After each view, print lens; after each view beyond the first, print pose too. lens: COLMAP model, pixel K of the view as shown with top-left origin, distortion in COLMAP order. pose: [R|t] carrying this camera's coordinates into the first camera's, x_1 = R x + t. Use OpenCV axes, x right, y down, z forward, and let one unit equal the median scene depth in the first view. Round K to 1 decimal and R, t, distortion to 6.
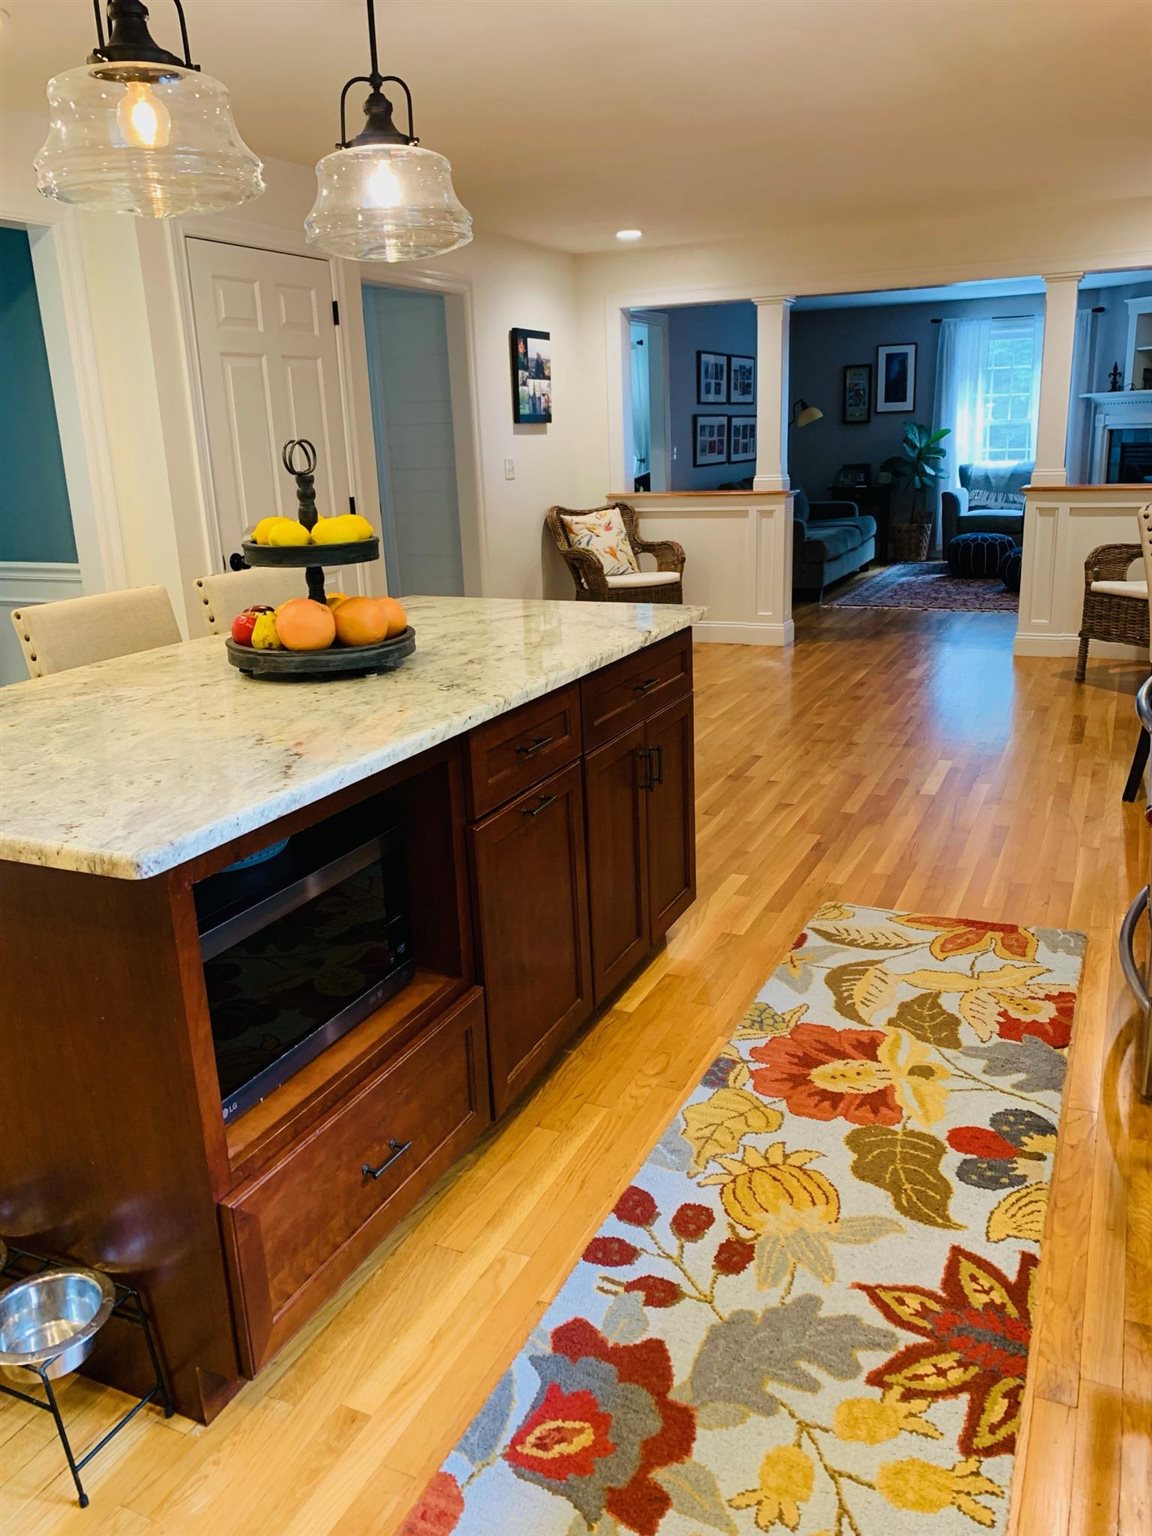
lens RADIAL K [[1184.4, 0, 582.3], [0, 1184.4, 770.1], [0, 0, 1]] dist [0.059888, -0.156806]
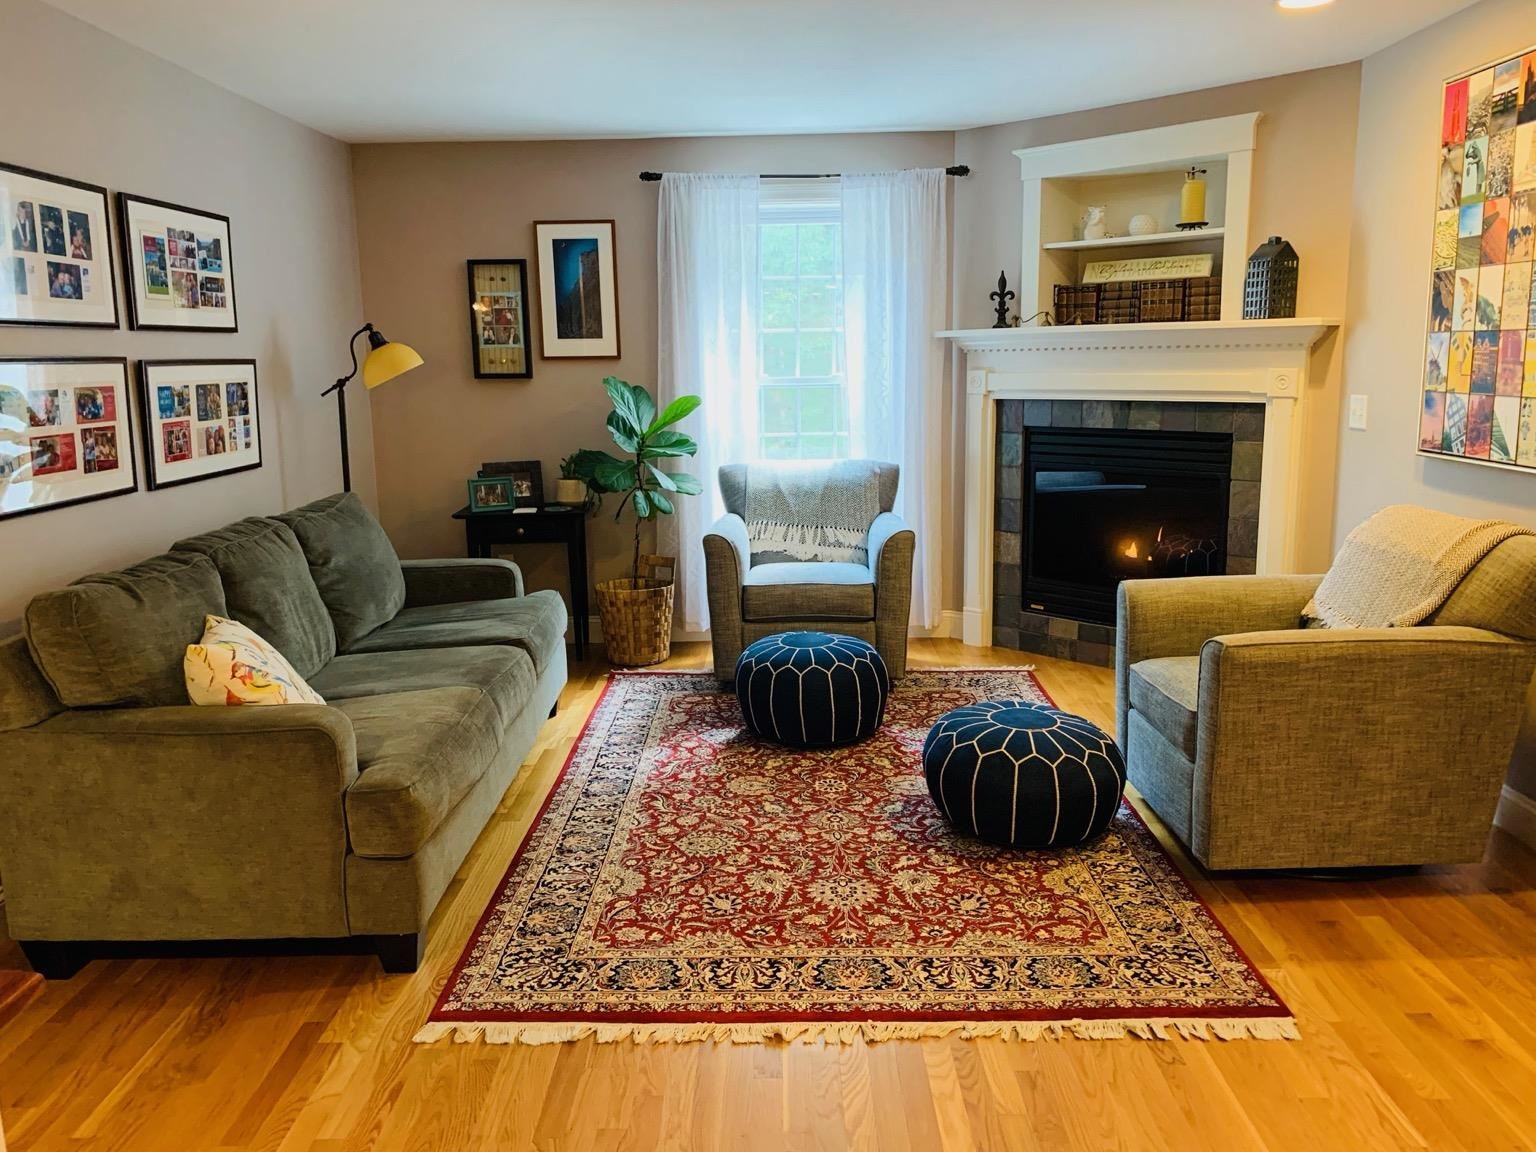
lens RADIAL K [[1184.4, 0, 772.2], [0, 1184.4, 572.8], [0, 0, 1]] dist [0.059888, -0.156806]
pose [[0.910896, -0.054045, 0.409081, 0.139129], [0.097302, 0.991561, -0.085664, -0.175511], [-0.400999, 0.117835, 0.908468, 0.574105]]
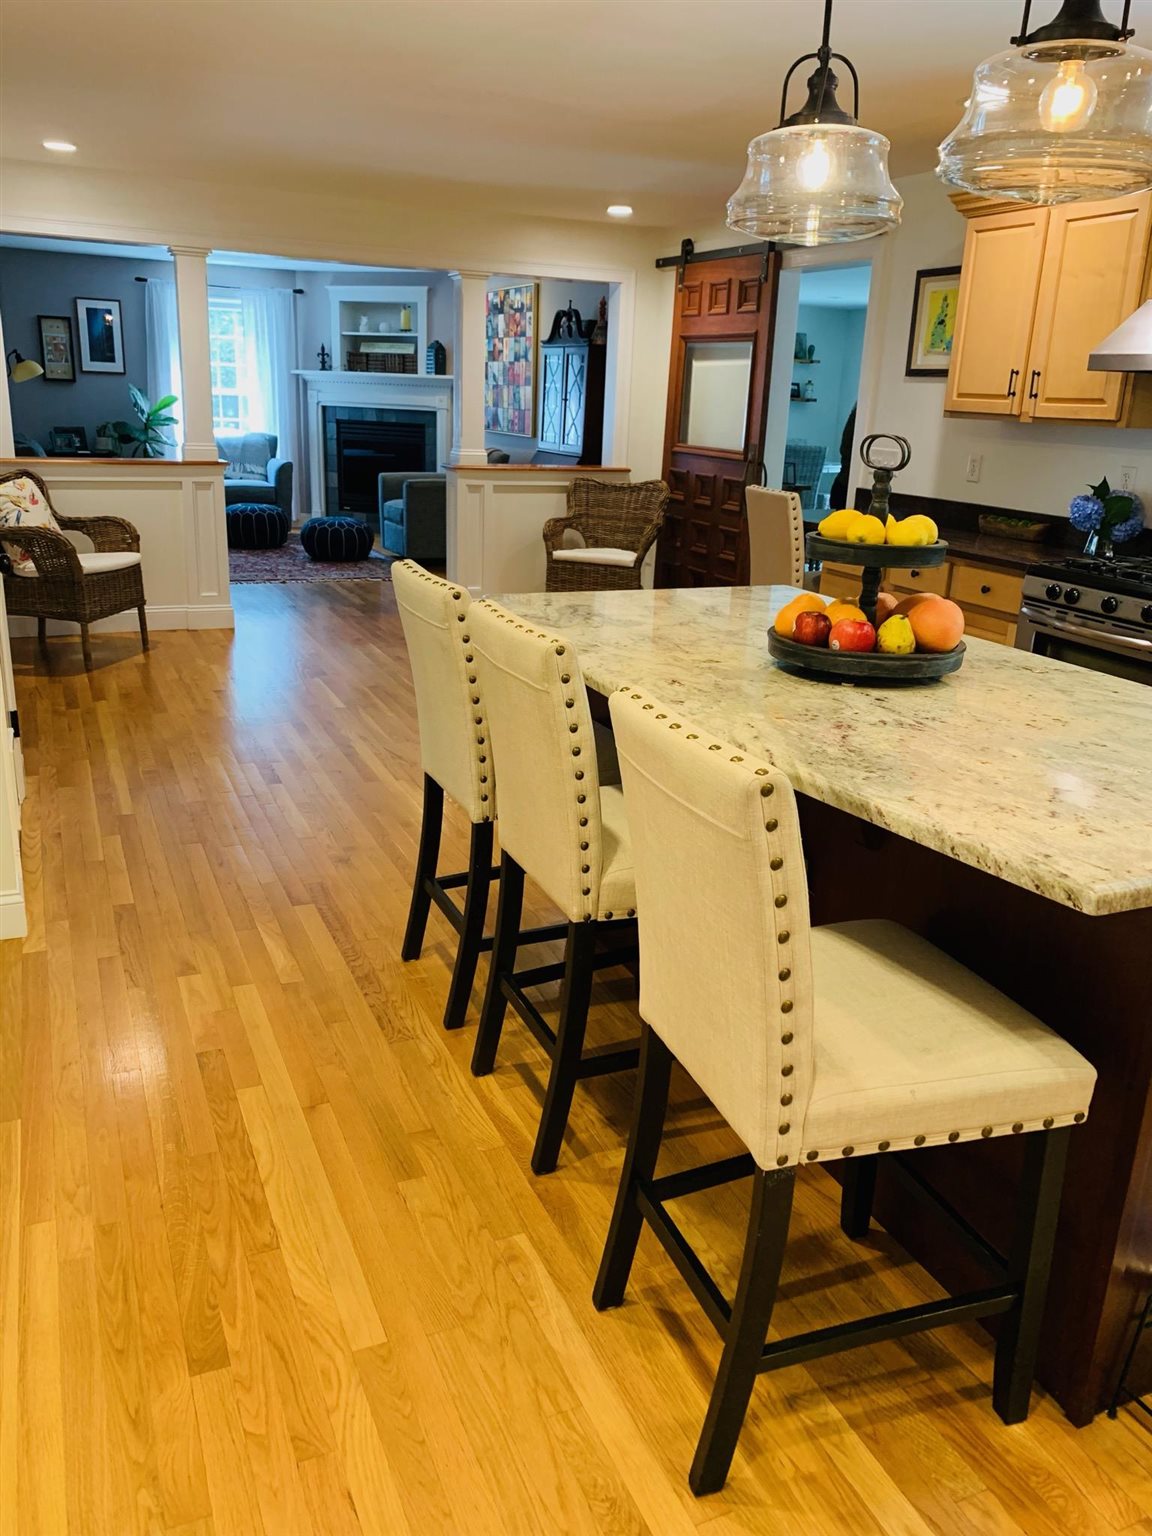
lens RADIAL K [[1187.0, 0, 576.0], [0, 1187.0, 768.0], [0, 0, 1]] dist [0.054203, -0.085877]
pose [[0.664703, -0.164796, 0.728706, -0.241335], [0.144854, 0.985288, 0.090690, -0.028464], [-0.732931, 0.045274, 0.678795, 0.113183]]
